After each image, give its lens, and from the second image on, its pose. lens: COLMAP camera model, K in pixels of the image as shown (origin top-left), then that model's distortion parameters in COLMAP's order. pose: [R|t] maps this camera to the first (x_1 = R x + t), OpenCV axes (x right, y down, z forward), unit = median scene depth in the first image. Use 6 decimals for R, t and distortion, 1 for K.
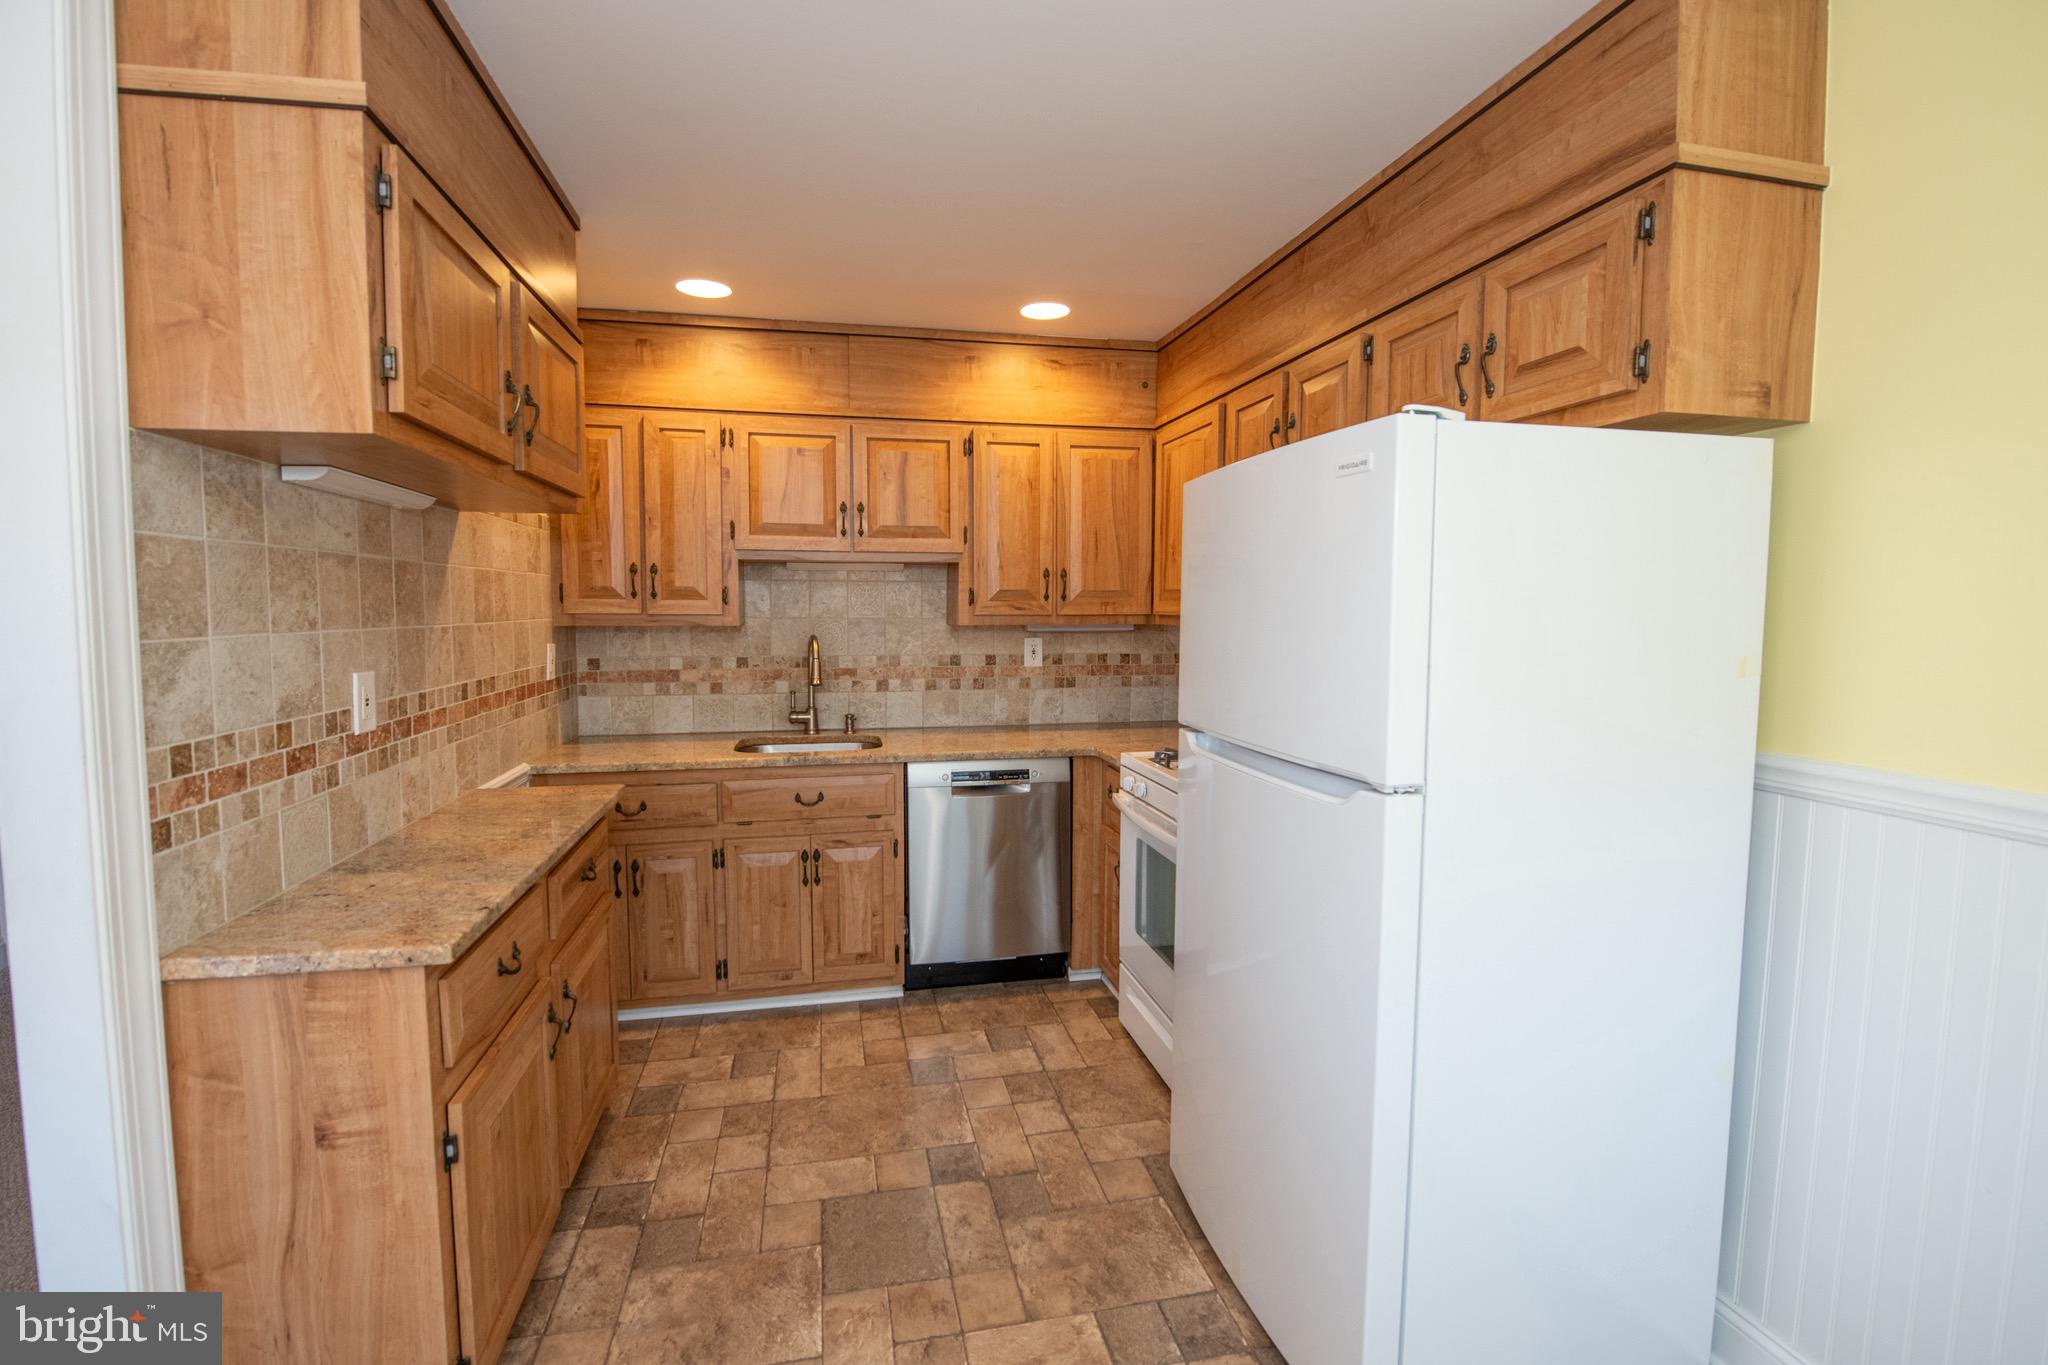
lens RADIAL K [[871.5, 0, 1000.3], [0, 871.5, 661.3], [0, 0, 1]] dist [-0.009844, -0.003794]
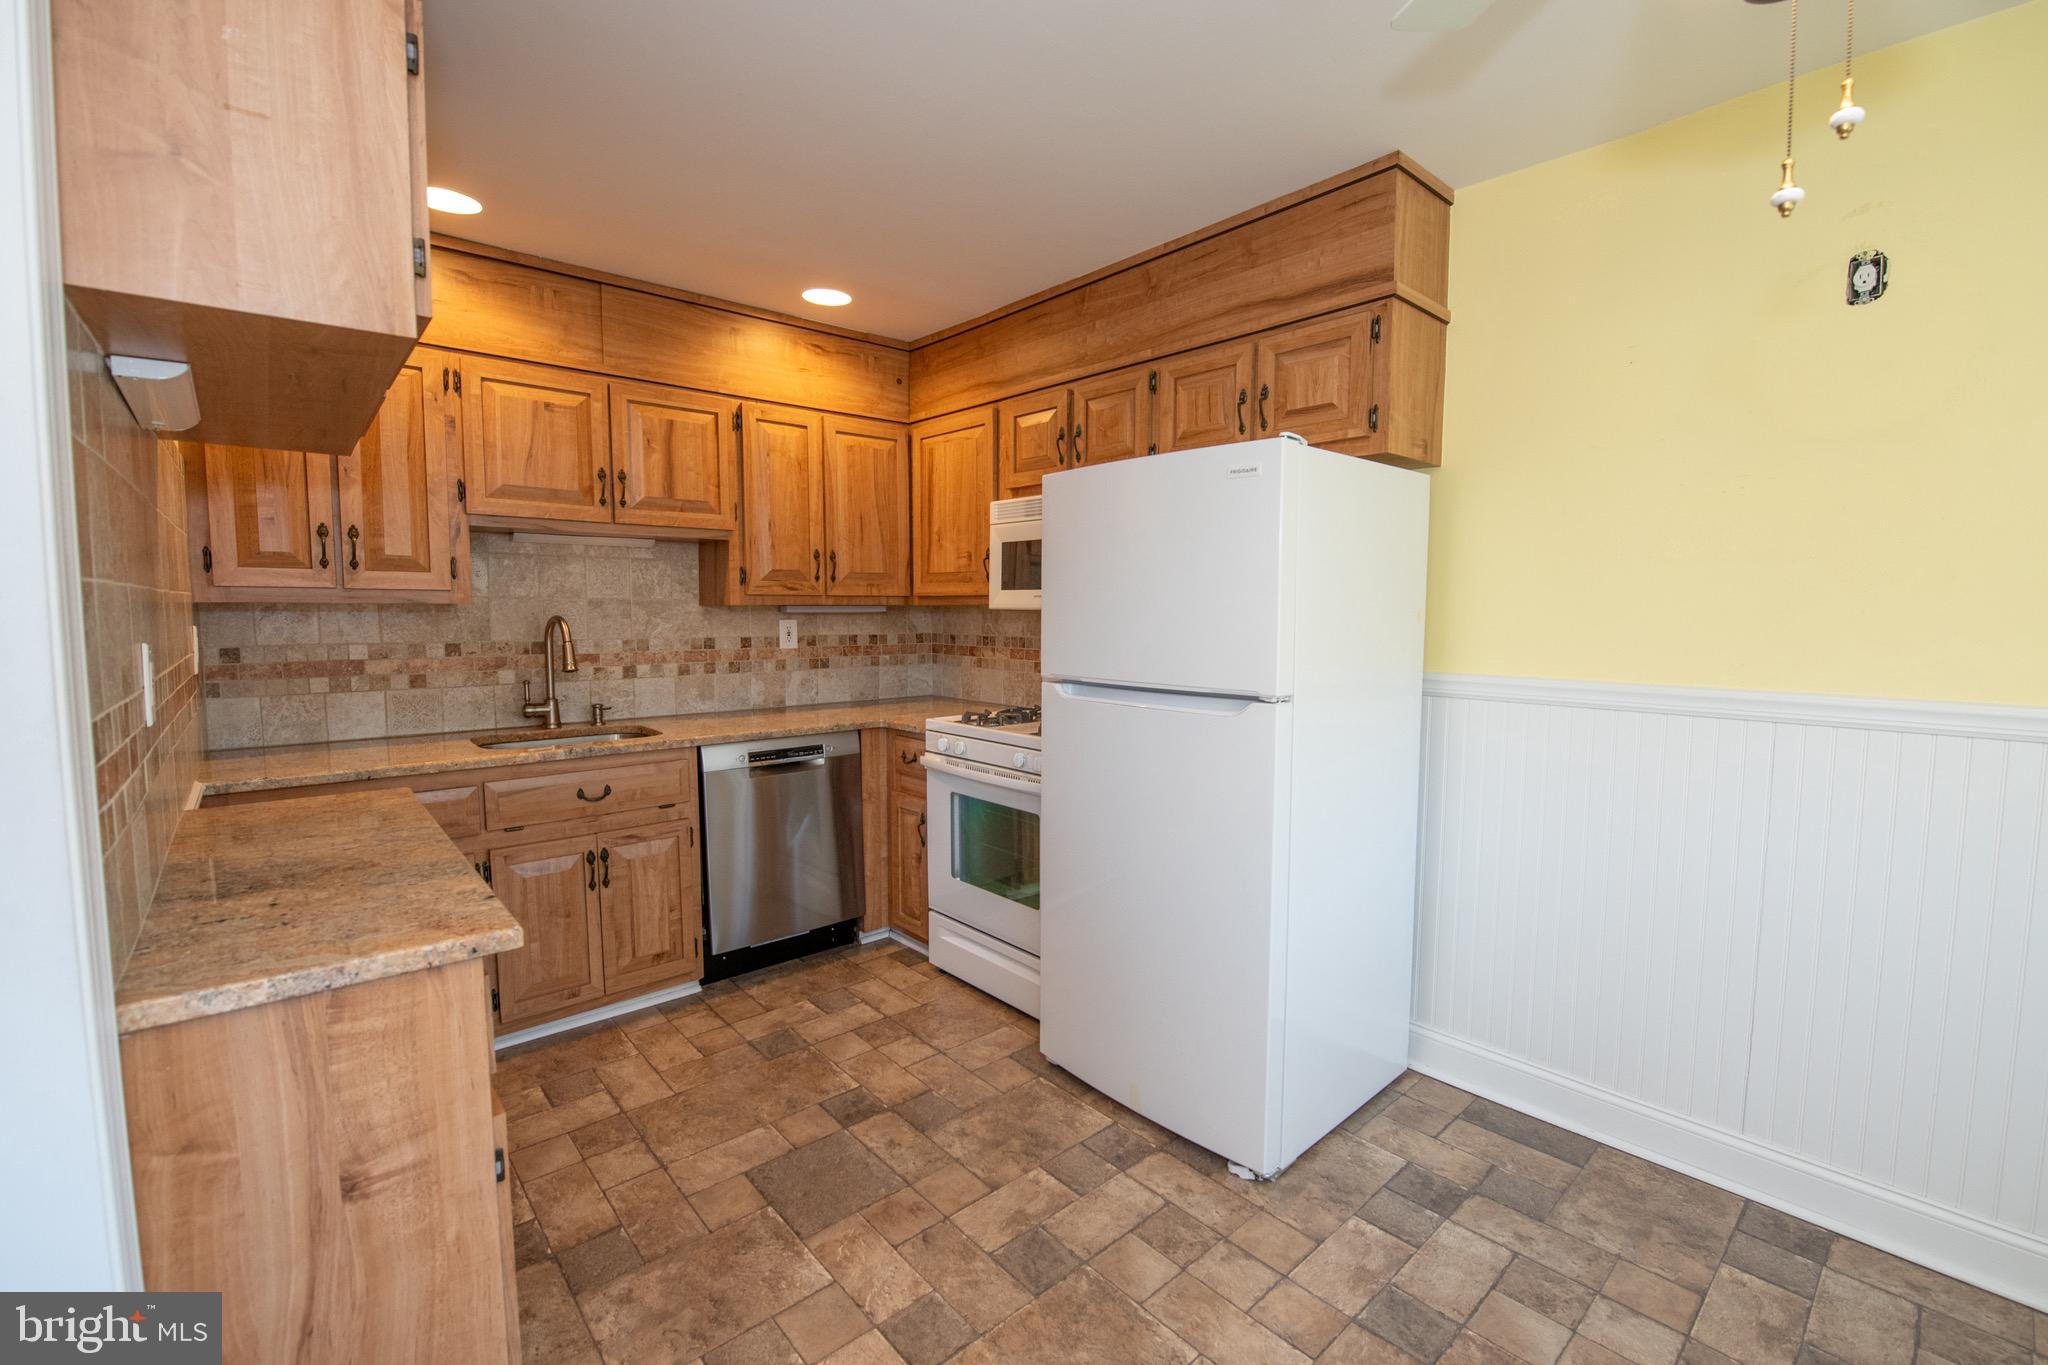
lens RADIAL K [[871.5, 0, 1053.3], [0, 871.5, 673.3], [0, 0, 1]] dist [-0.009844, -0.003794]
pose [[0.859267, -0.036510, 0.510223, -0.418791], [0.029610, 0.999327, 0.021642, 0.043143], [-0.510670, -0.003488, 0.859770, -0.032911]]
